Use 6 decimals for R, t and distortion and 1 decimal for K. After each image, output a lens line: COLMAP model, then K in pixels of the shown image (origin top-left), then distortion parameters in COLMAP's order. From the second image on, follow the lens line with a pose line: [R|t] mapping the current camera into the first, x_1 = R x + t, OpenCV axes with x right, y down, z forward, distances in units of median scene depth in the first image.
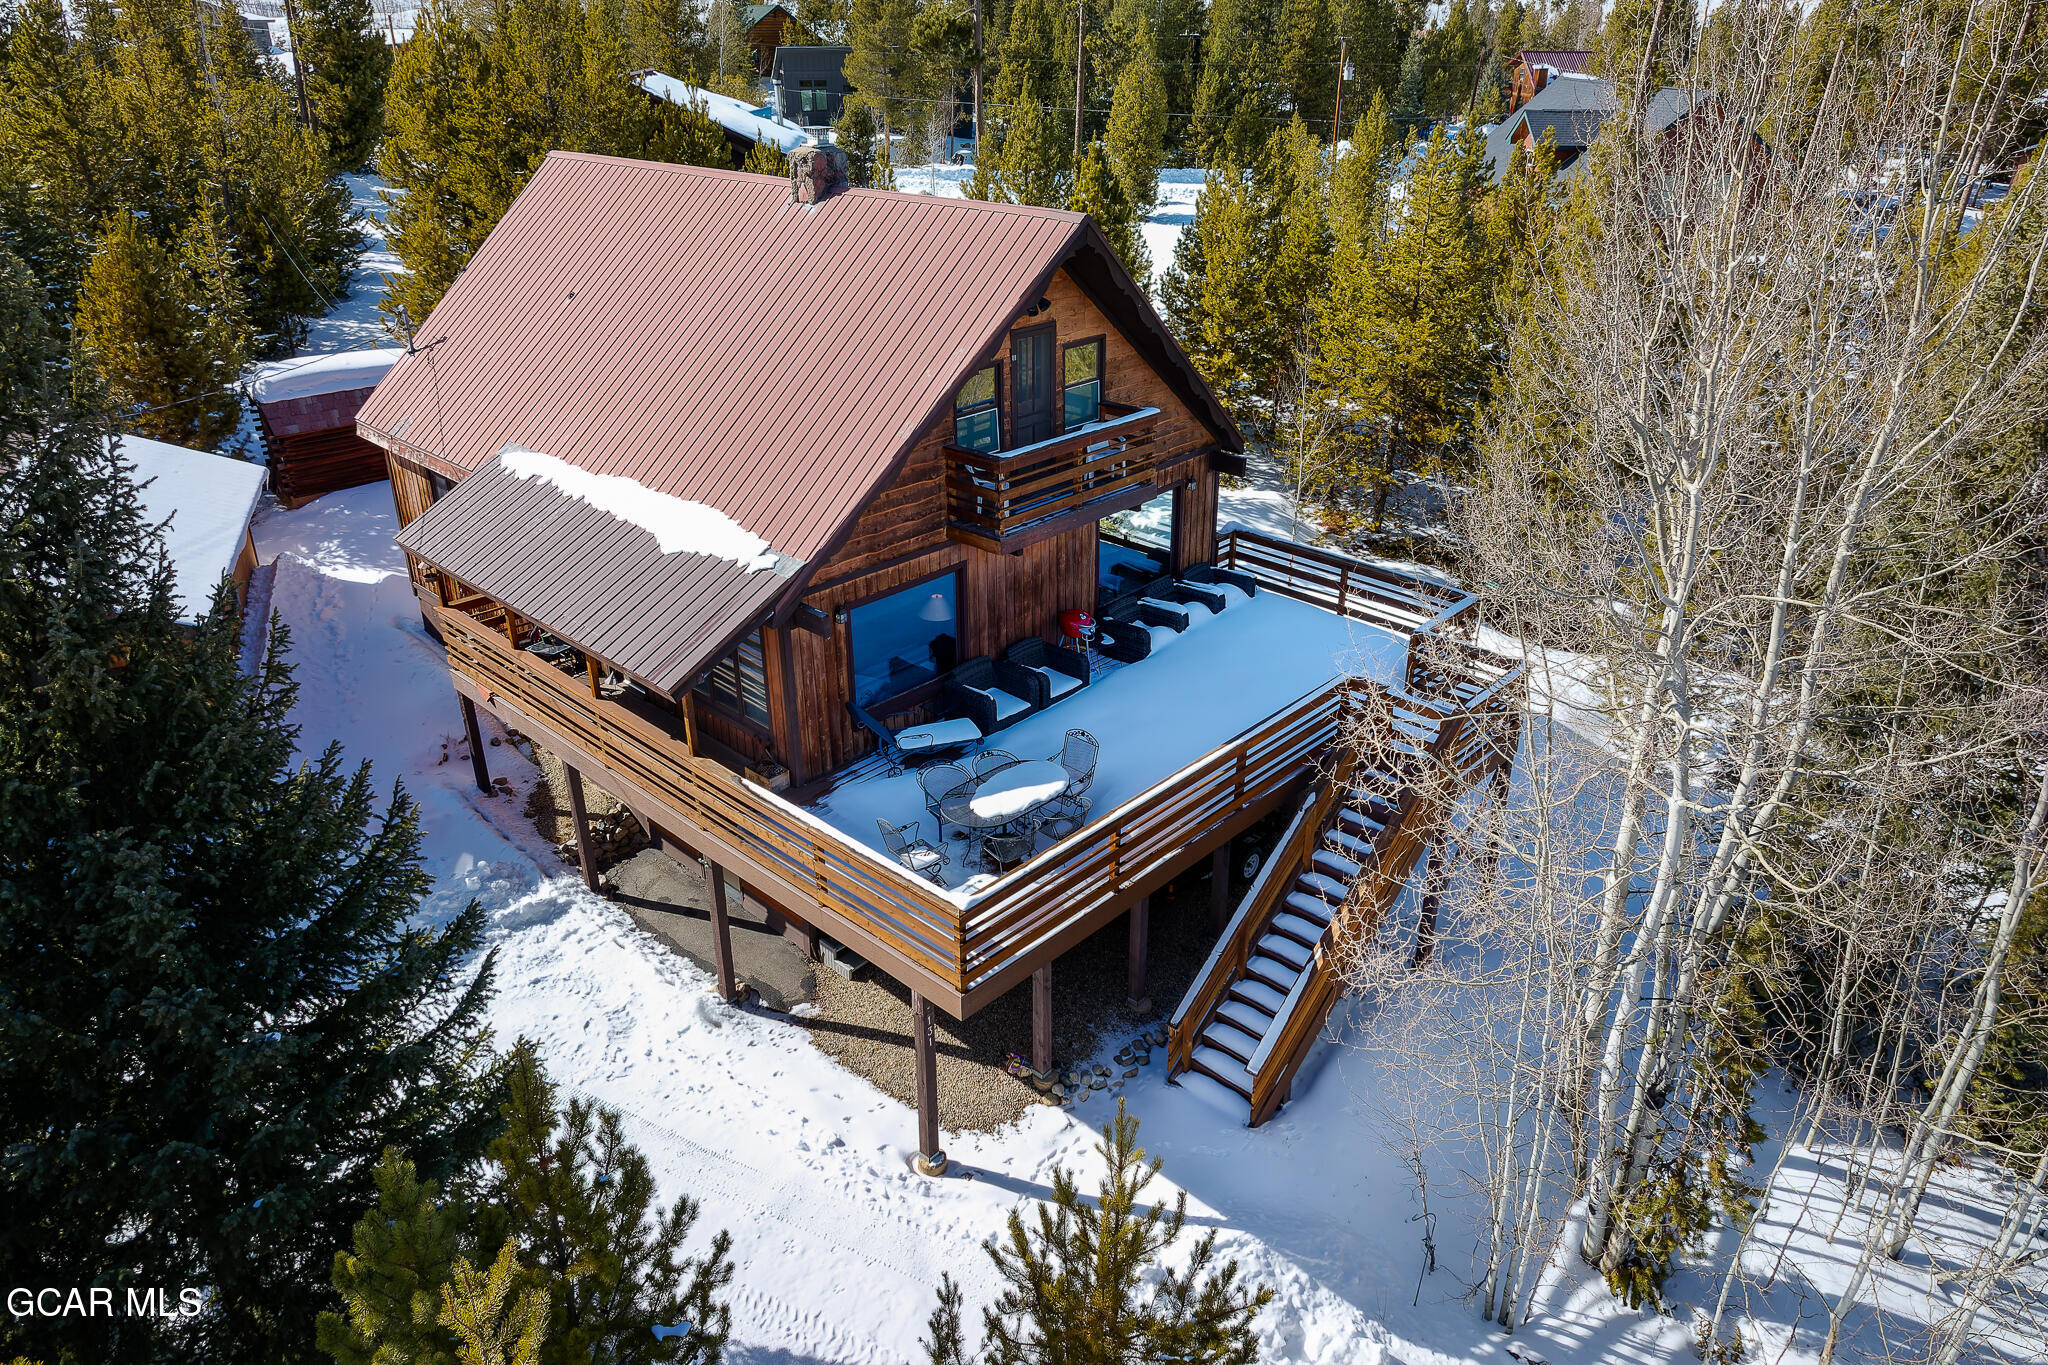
lens RADIAL K [[1371.9, 0, 1037.2], [0, 1371.9, 665.6], [0, 0, 1]] dist [-0.017202, 0.002133]
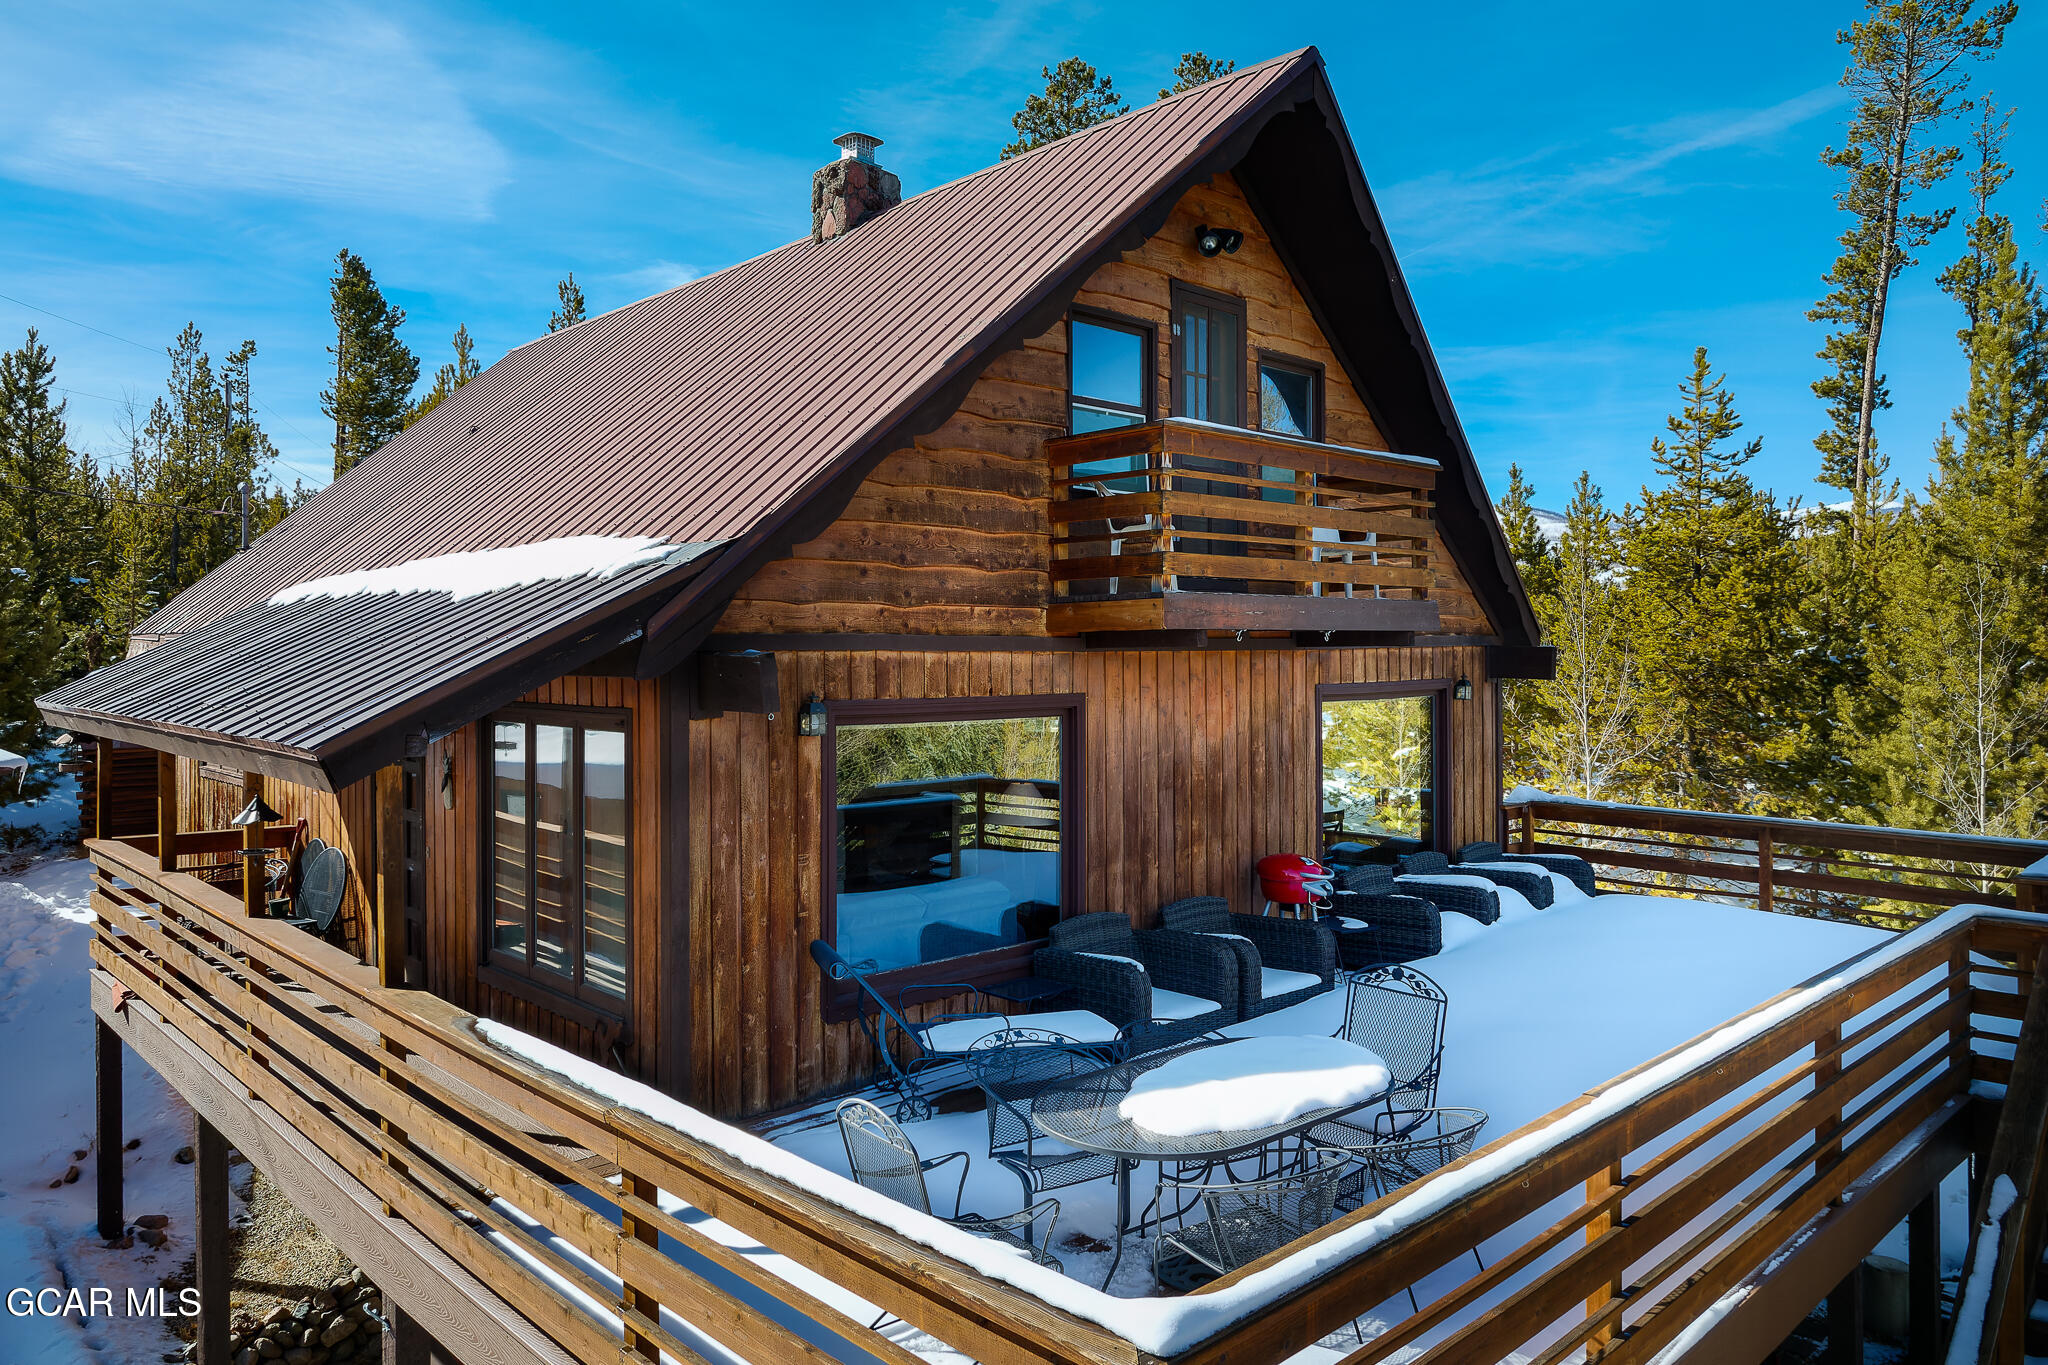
lens RADIAL K [[1377.3, 0, 1022.7], [0, 1377.3, 653.8], [0, 0, 1]] dist [-0.001057, -0.003230]
pose [[0.998235, -0.003012, -0.059306, -0.042716], [-0.022915, 0.901820, -0.431503, 0.120535], [0.054783, 0.432101, 0.900160, 0.524238]]
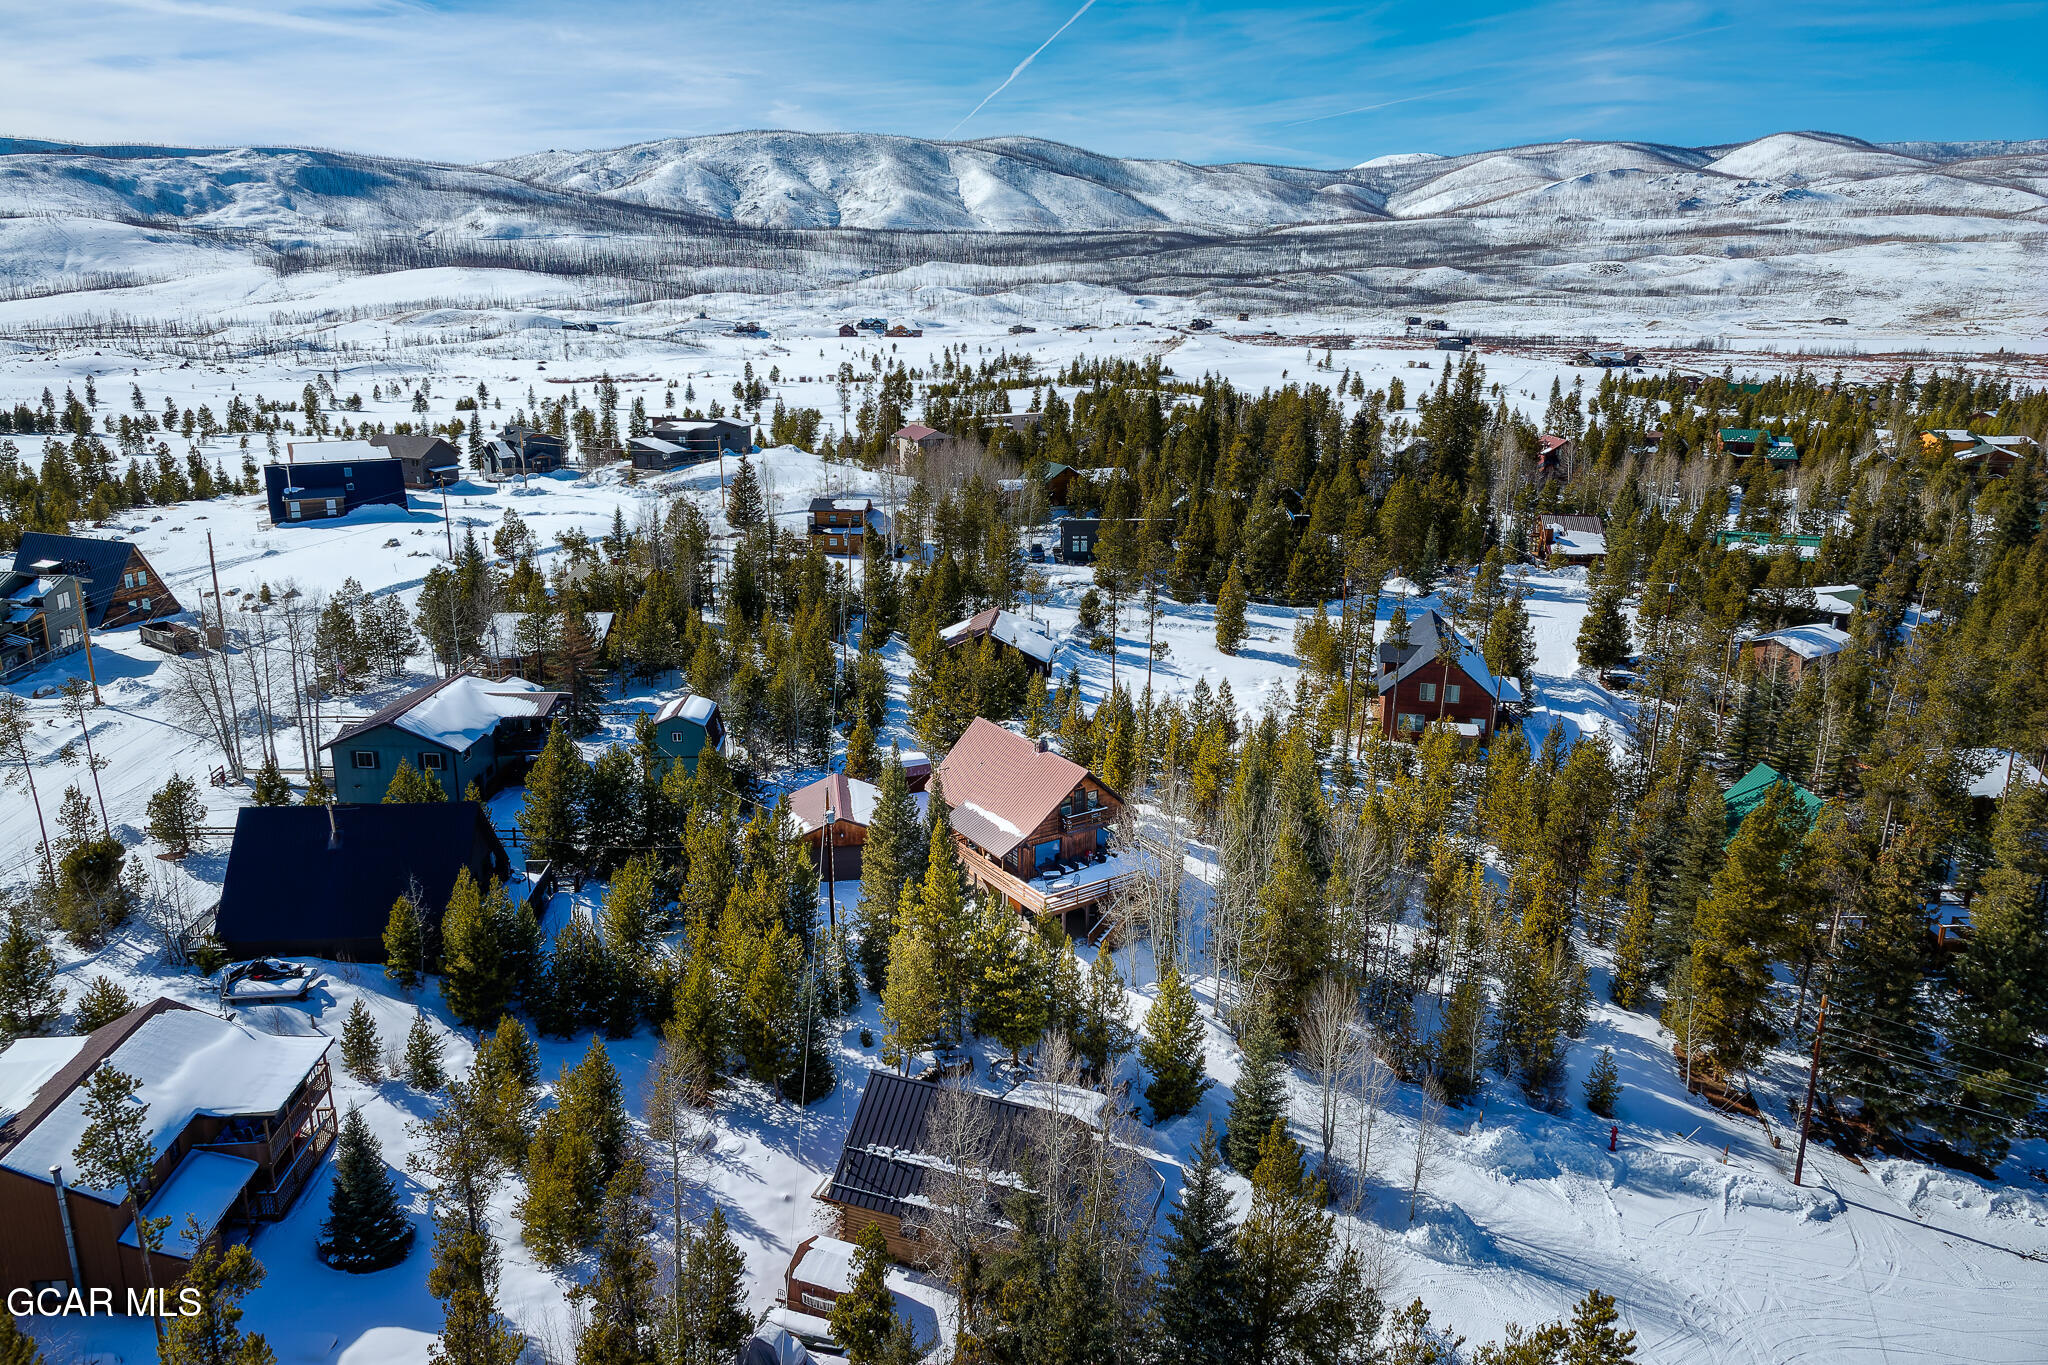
lens RADIAL K [[1377.3, 0, 1012.1], [0, 1377.3, 629.4], [0, 0, 1]] dist [-0.001057, -0.003230]
pose [[0.974146, 0.058335, -0.218258, 0.736281], [-0.098836, 0.978775, -0.179530, 0.086919], [0.203153, 0.196460, 0.959235, -3.536013]]
